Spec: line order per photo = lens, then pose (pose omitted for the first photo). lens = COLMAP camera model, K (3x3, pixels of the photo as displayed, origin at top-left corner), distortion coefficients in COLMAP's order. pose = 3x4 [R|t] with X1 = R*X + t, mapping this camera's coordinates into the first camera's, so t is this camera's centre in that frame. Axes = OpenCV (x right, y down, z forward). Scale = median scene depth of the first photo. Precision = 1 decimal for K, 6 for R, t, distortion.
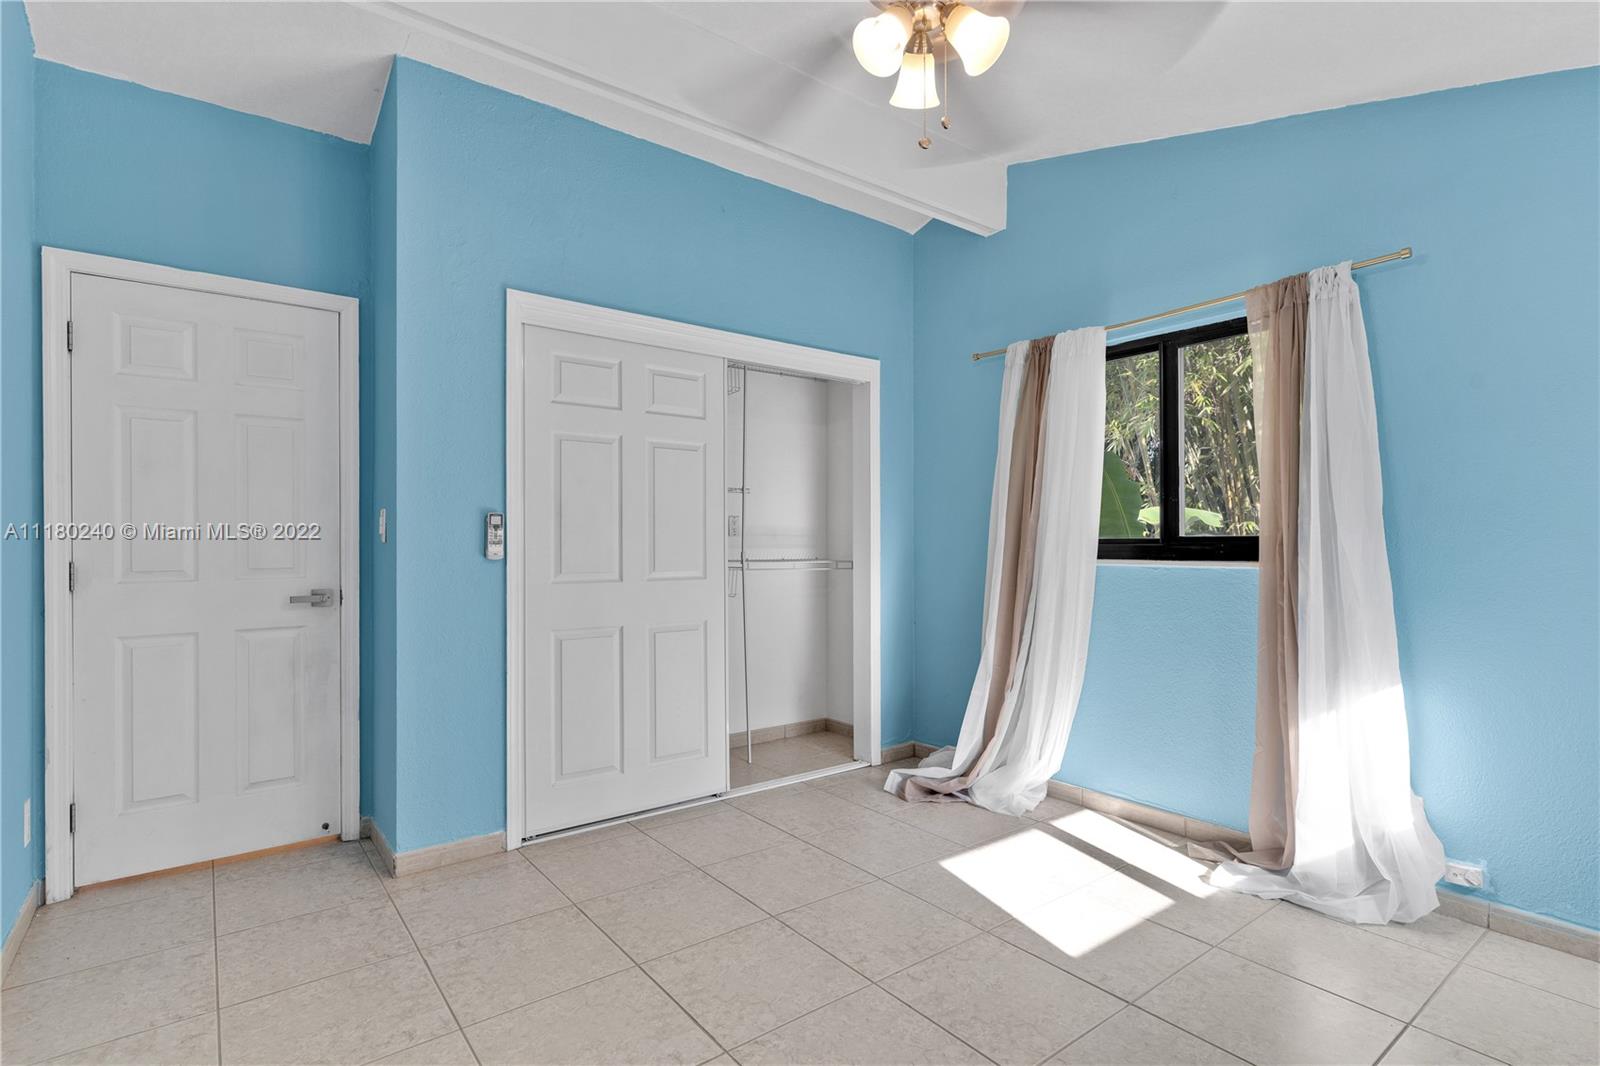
lens RADIAL K [[769.7, 0, 797.2], [0, 769.7, 541.8], [0, 0, 1]] dist [0.003159, 0.000105]
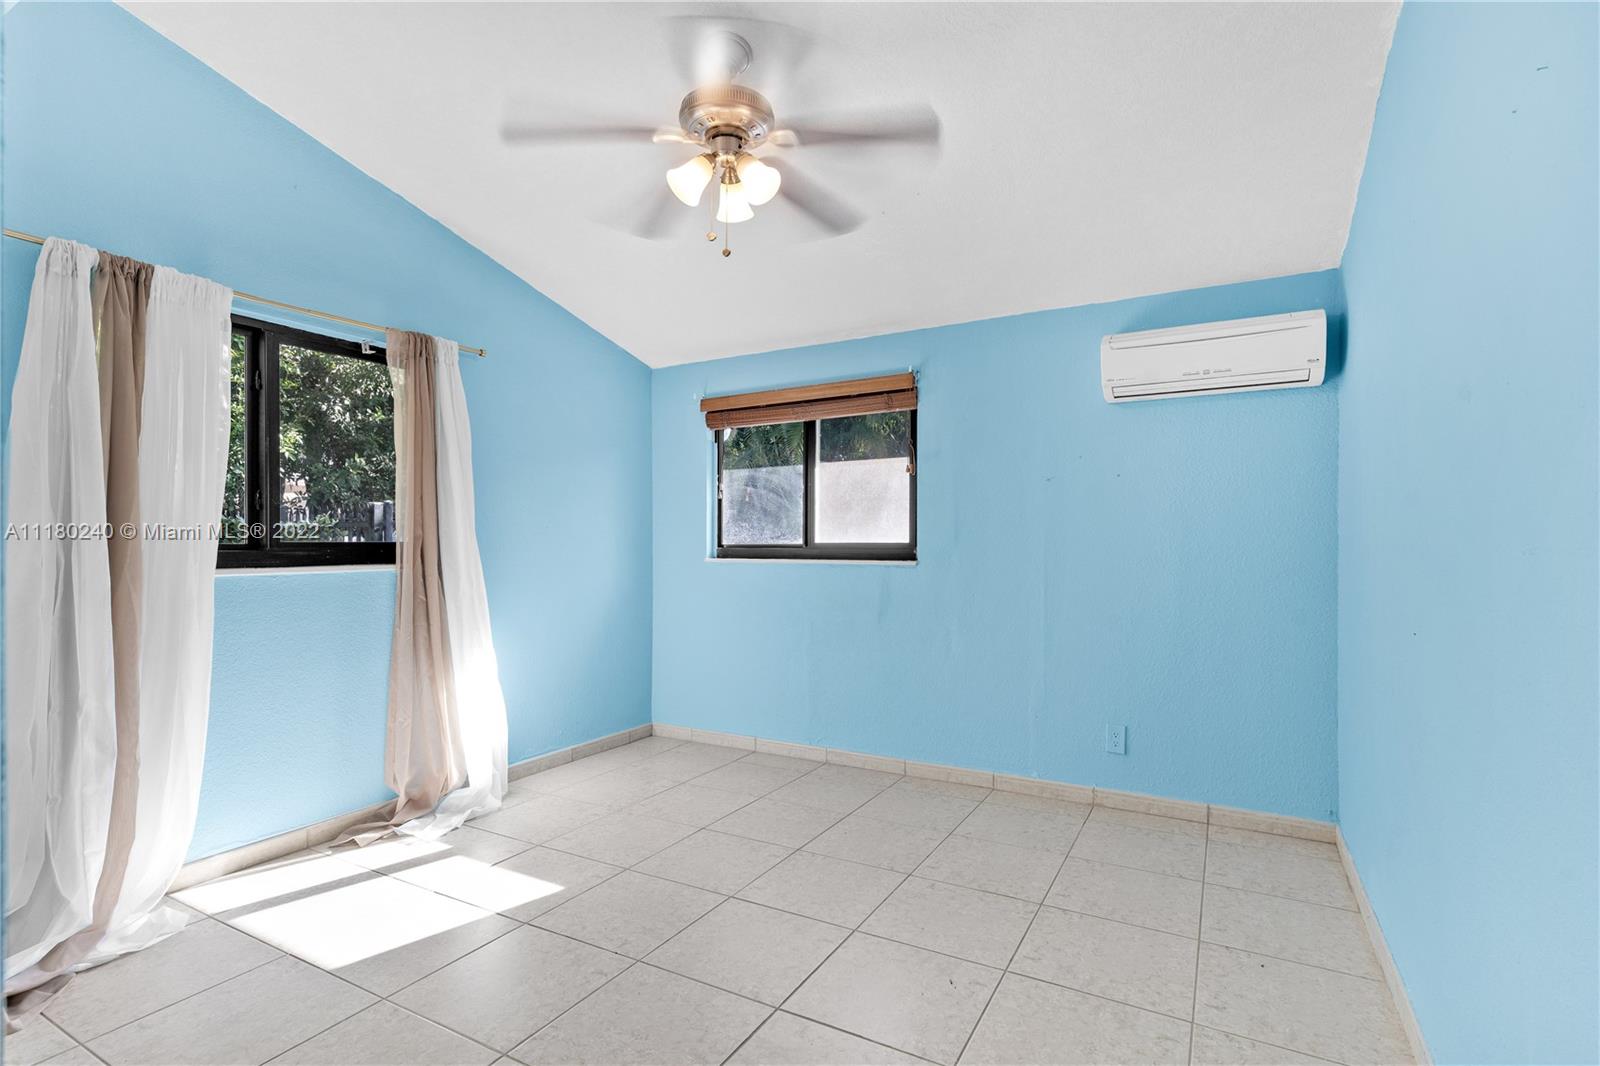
lens RADIAL K [[769.7, 0, 798.9], [0, 769.7, 535.6], [0, 0, 1]] dist [0.003159, 0.000105]
pose [[-0.389567, 0.013765, 0.920895, -0.680945], [0.001699, 0.999897, -0.014227, 0.000893], [-0.920997, -0.003977, -0.389550, 0.848304]]
